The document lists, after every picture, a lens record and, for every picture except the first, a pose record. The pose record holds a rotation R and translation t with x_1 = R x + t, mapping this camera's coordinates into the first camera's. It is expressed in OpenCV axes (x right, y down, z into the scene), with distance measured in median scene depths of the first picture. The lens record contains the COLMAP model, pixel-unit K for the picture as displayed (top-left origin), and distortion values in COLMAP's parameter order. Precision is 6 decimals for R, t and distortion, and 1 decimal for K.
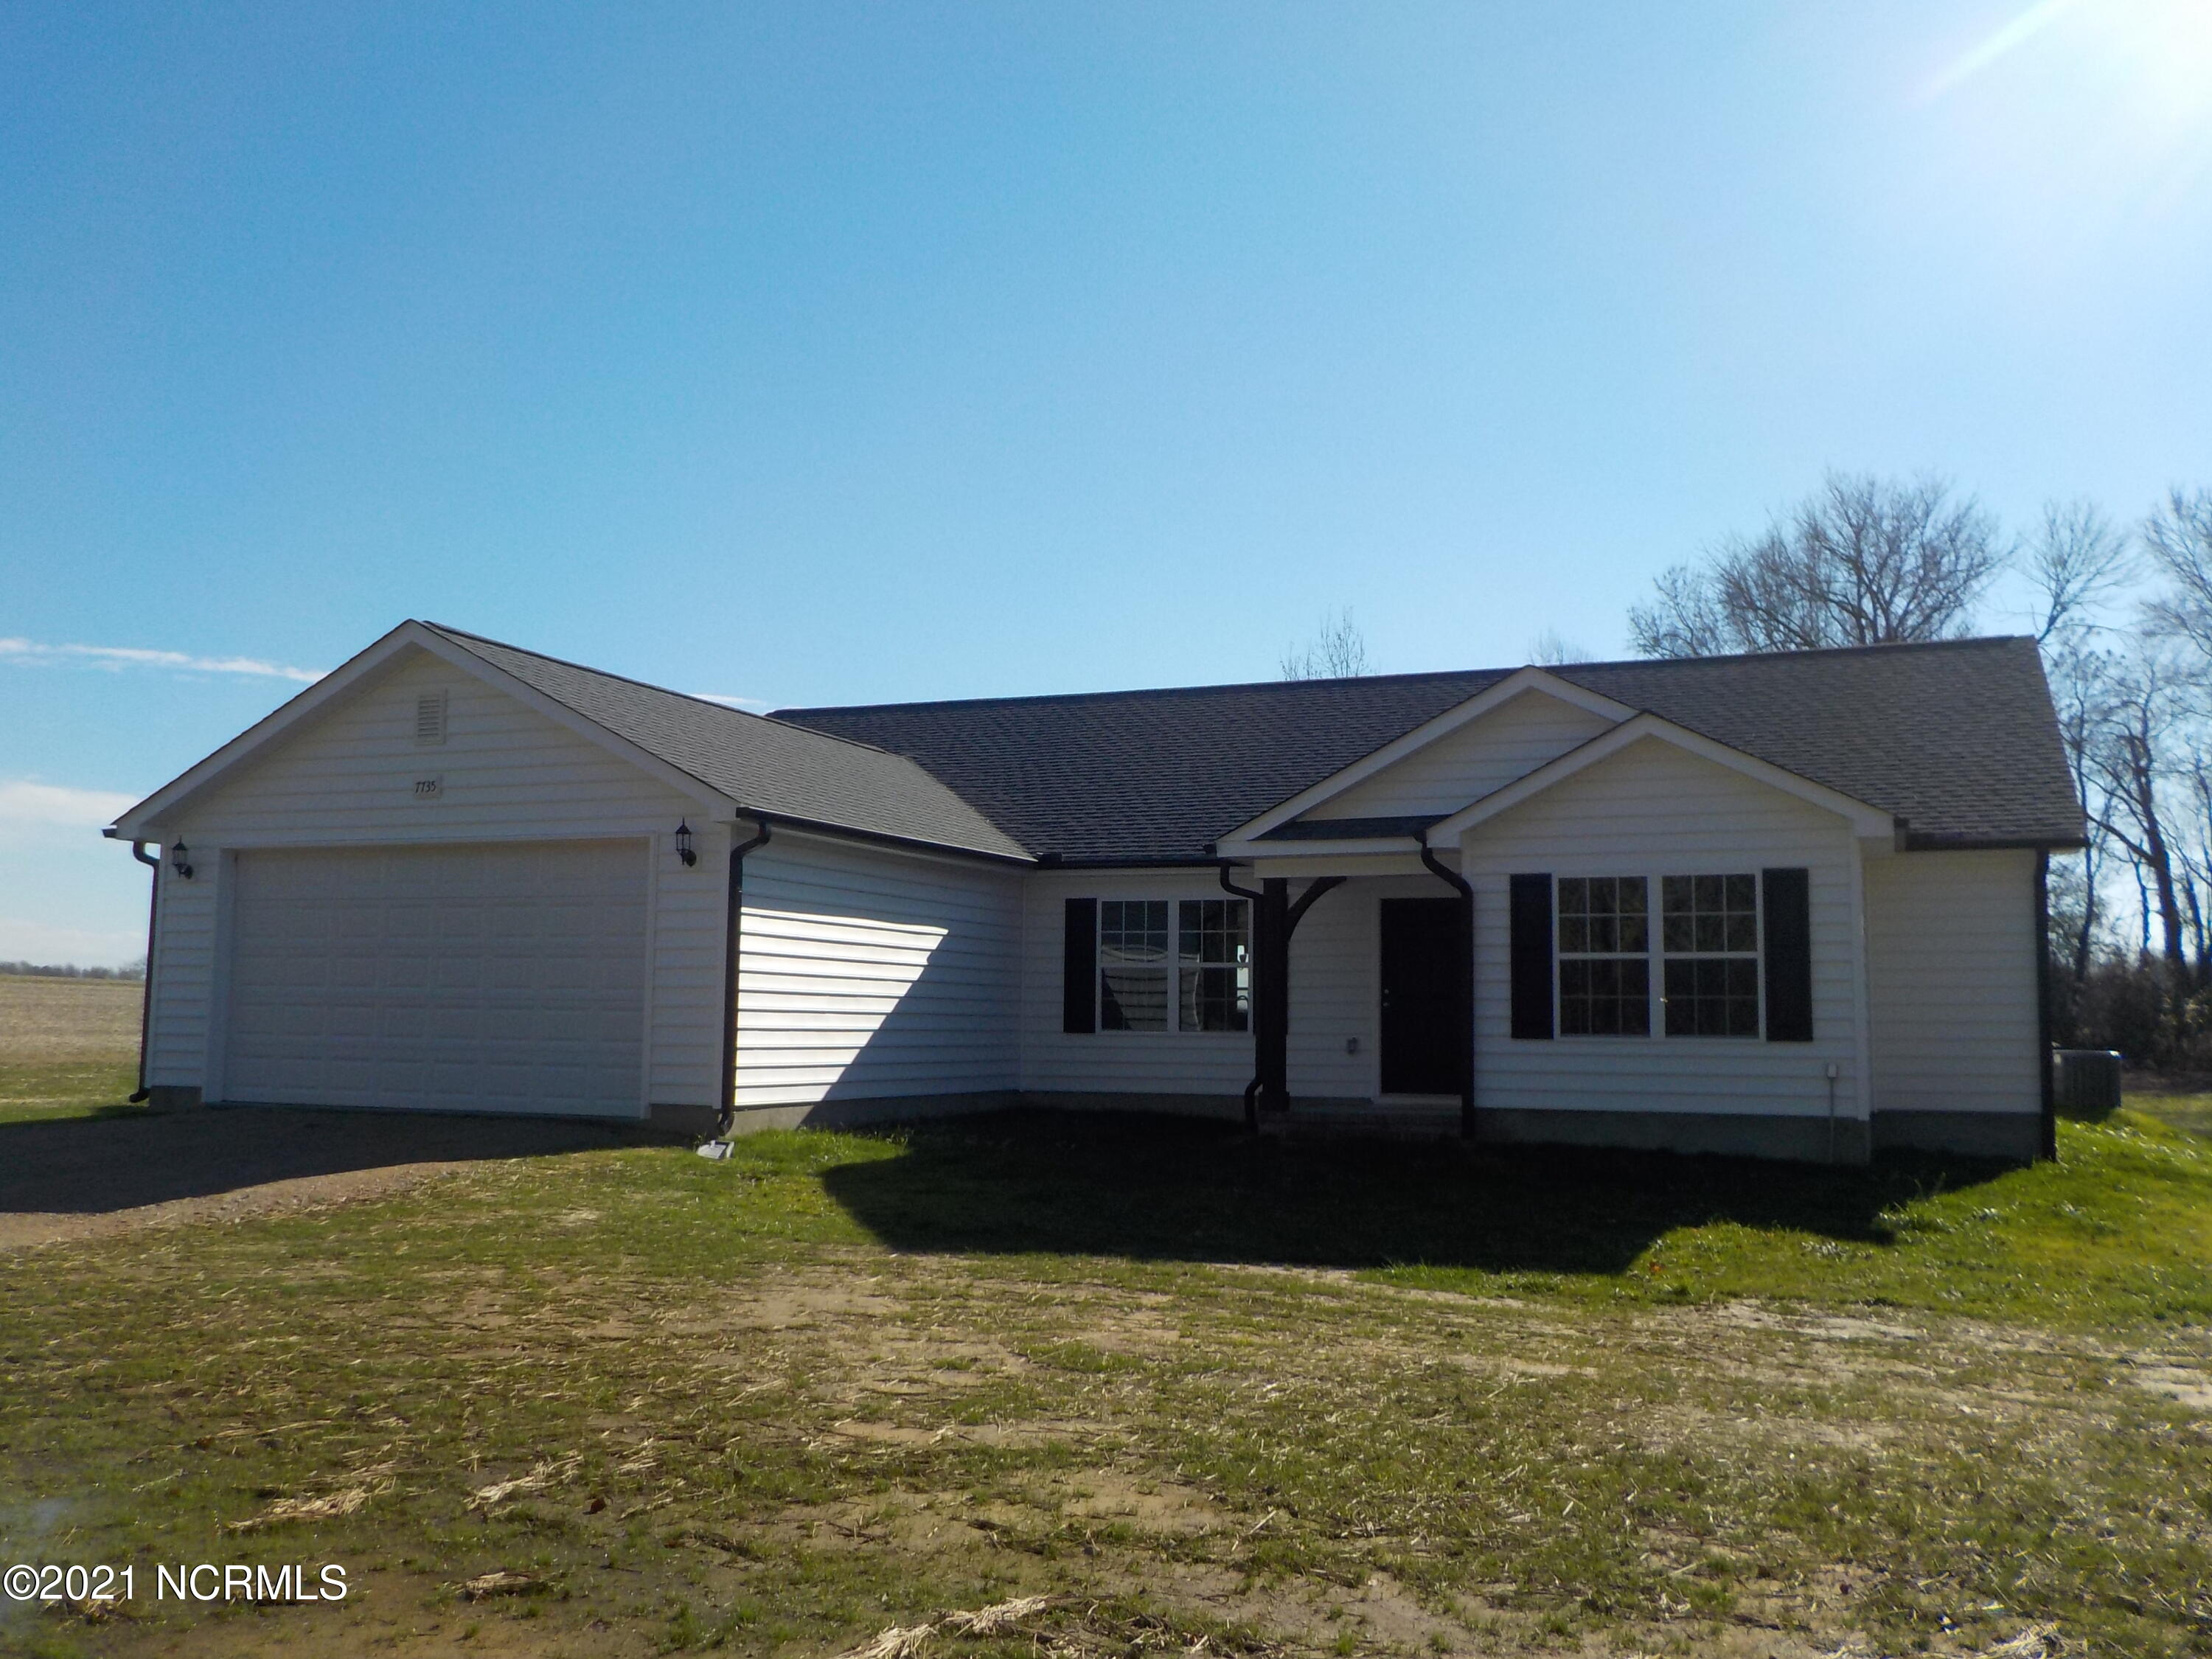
lens RADIAL K [[1929.8, 0, 1106.0], [0, 1929.8, 829.5], [0, 0, 1]] dist [0.030850, 0.011322]
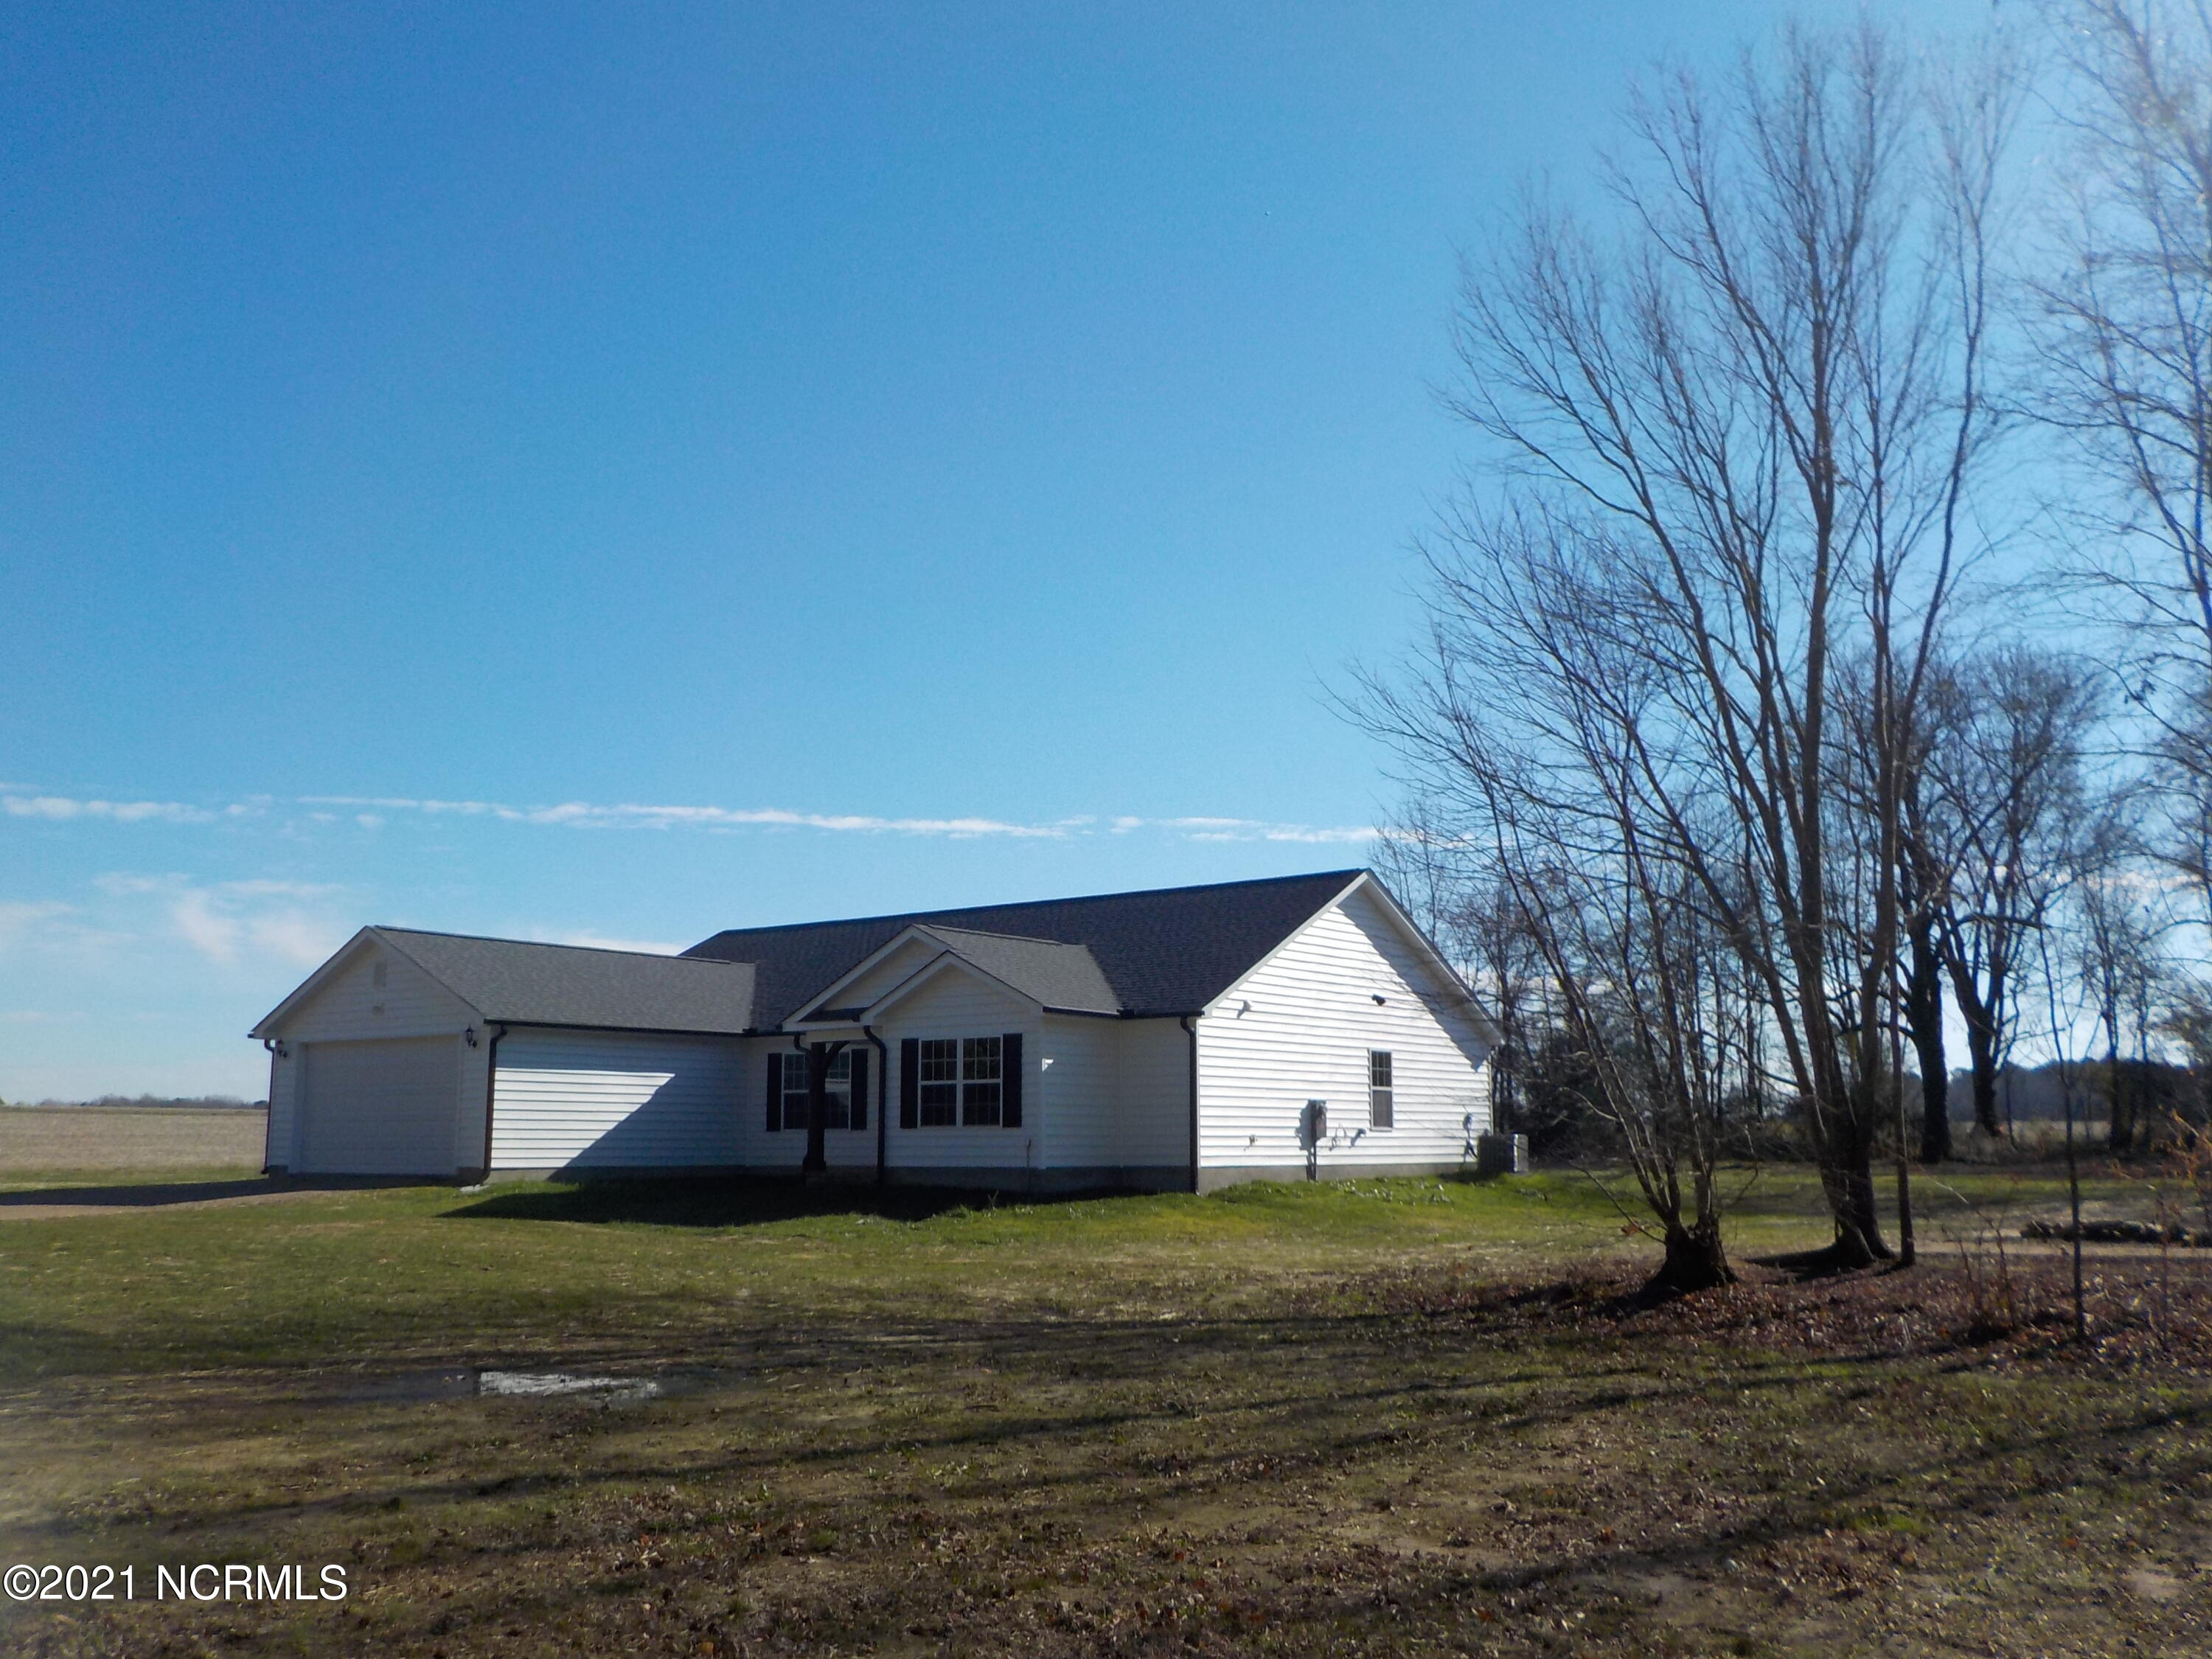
lens RADIAL K [[1929.8, 0, 1106.0], [0, 1929.8, 829.5], [0, 0, 1]] dist [0.030850, 0.011322]
pose [[0.970504, -0.050036, -0.235836, 0.852565], [0.034909, 0.997082, -0.067888, -0.044773], [0.238545, 0.057652, 0.969419, -0.760841]]
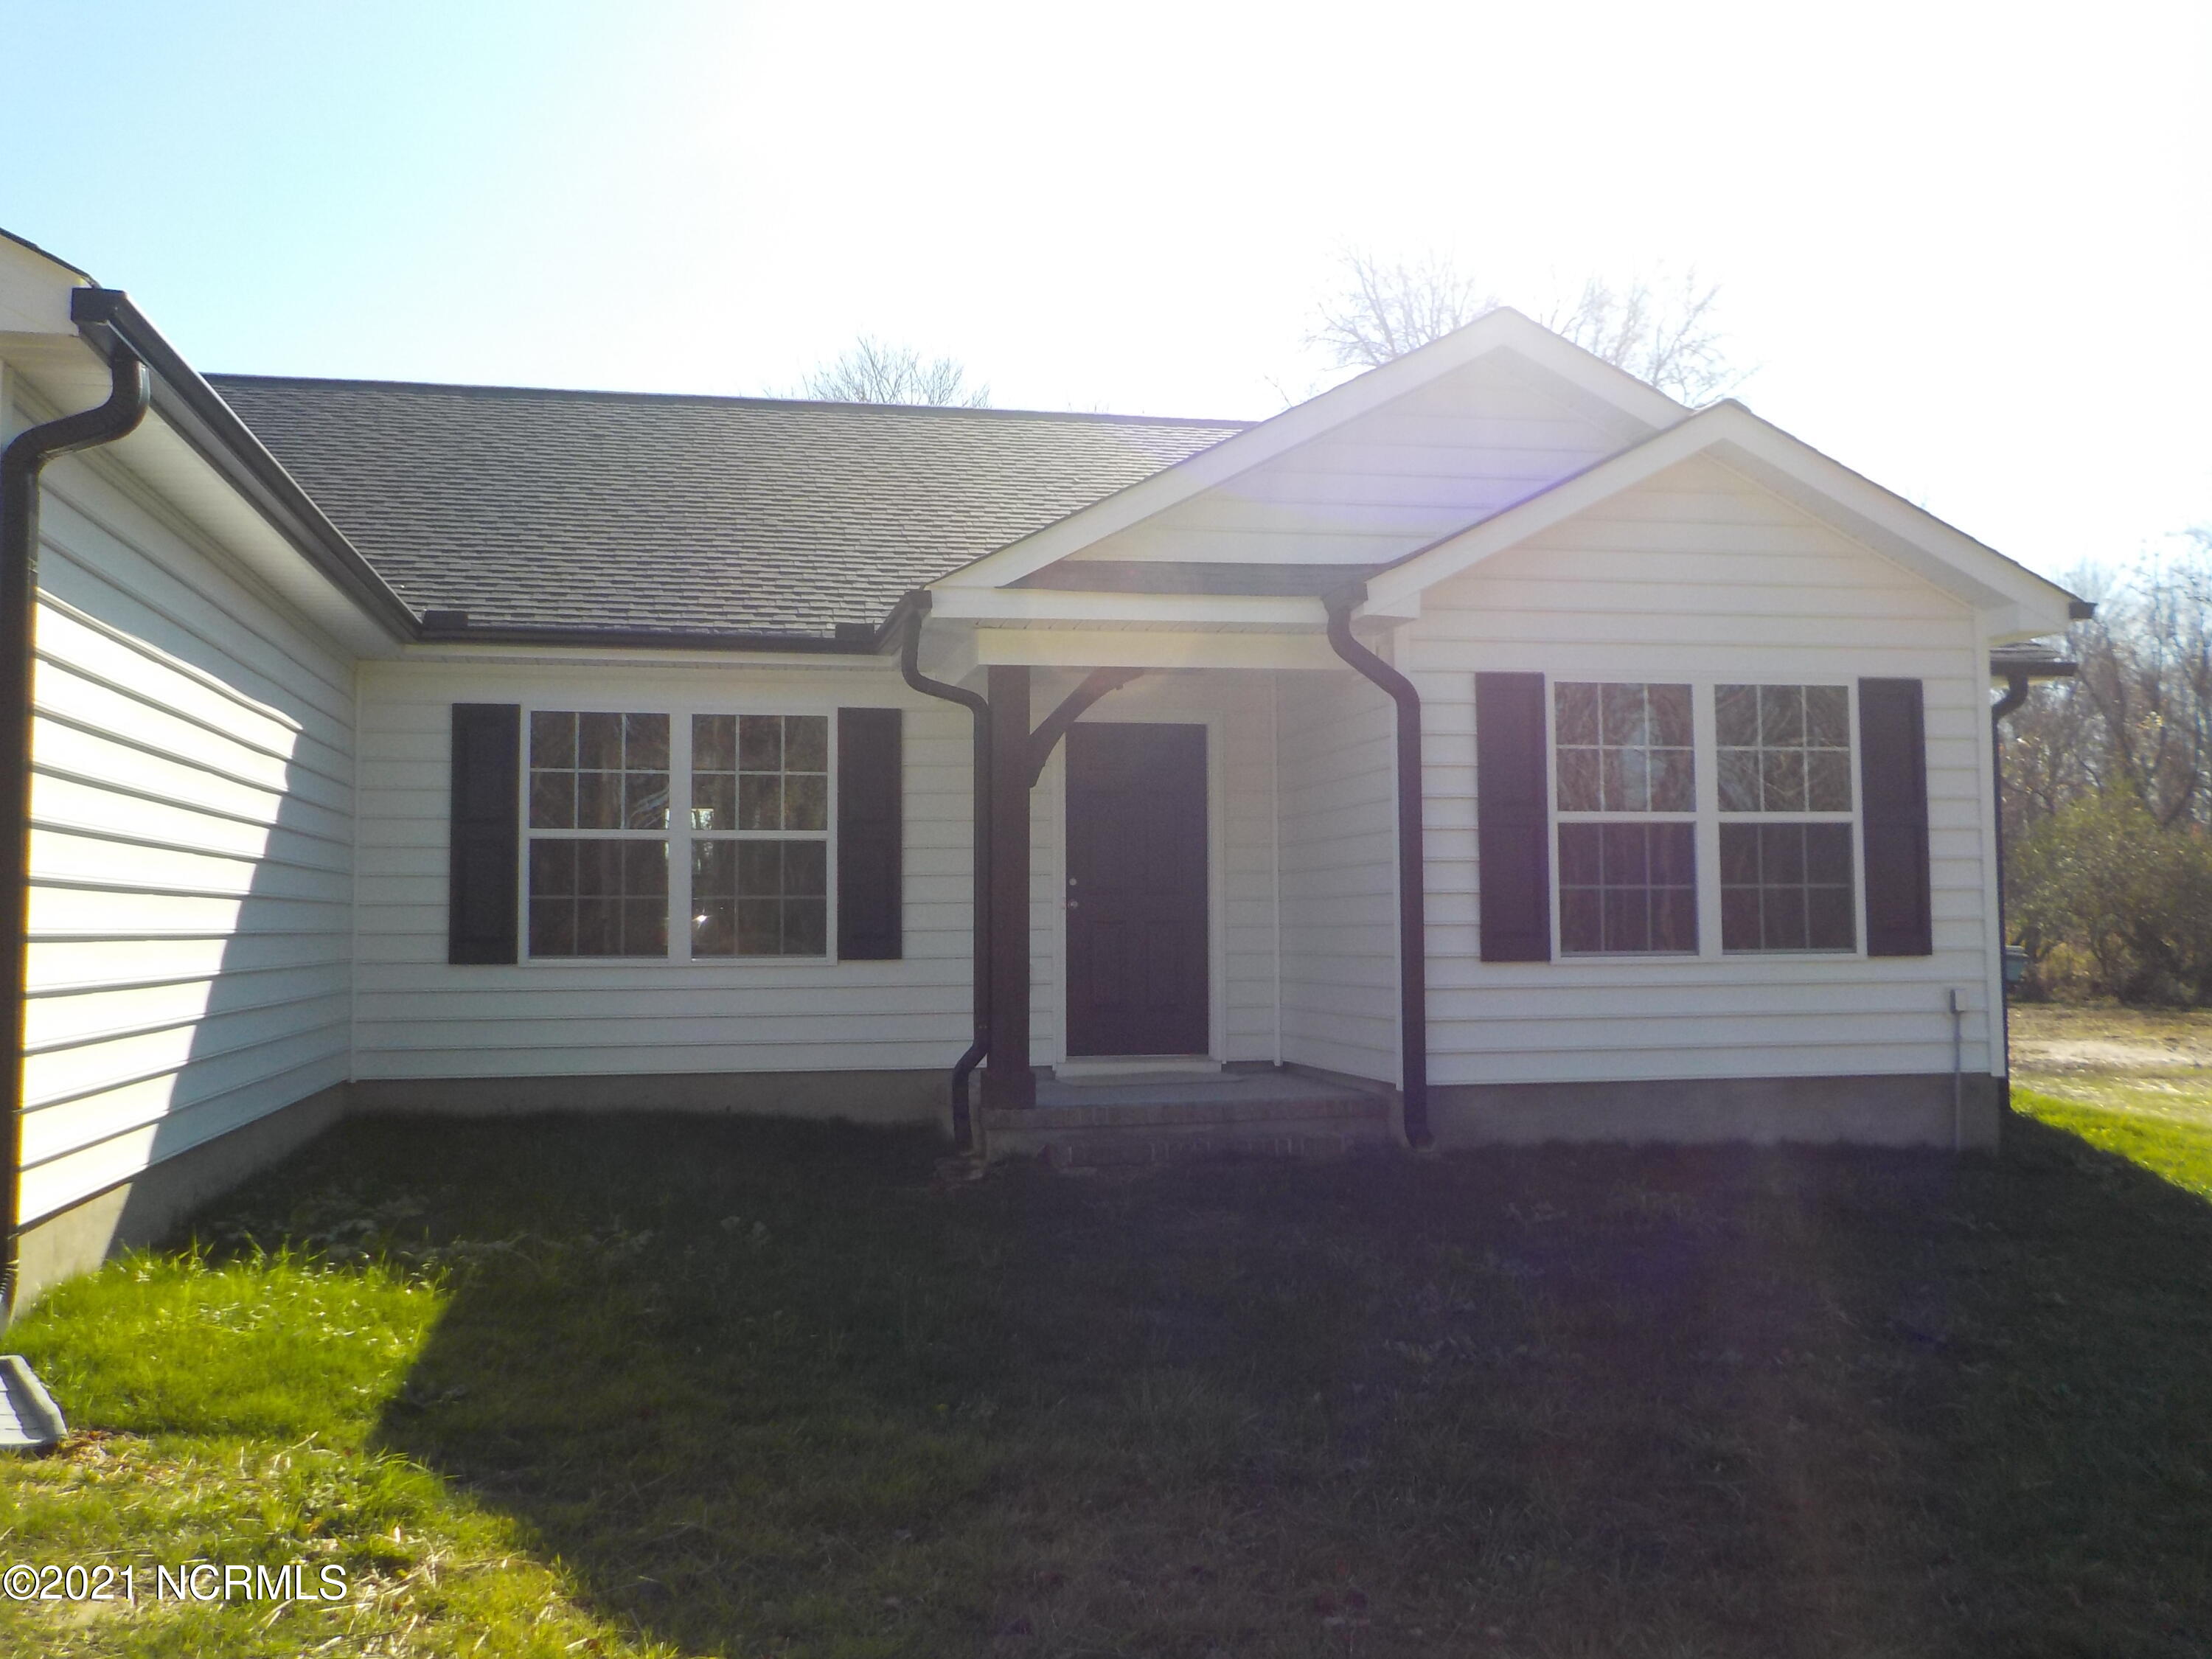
lens RADIAL K [[1971.6, 0, 1039.9], [0, 1971.6, 832.7], [0, 0, 1]] dist [0.016835, 0.003481]
pose [[0.844400, 0.009972, 0.535620, -0.209386], [-0.039819, 0.998229, 0.044190, 0.050276], [-0.534231, -0.058642, 0.843302, 0.585852]]
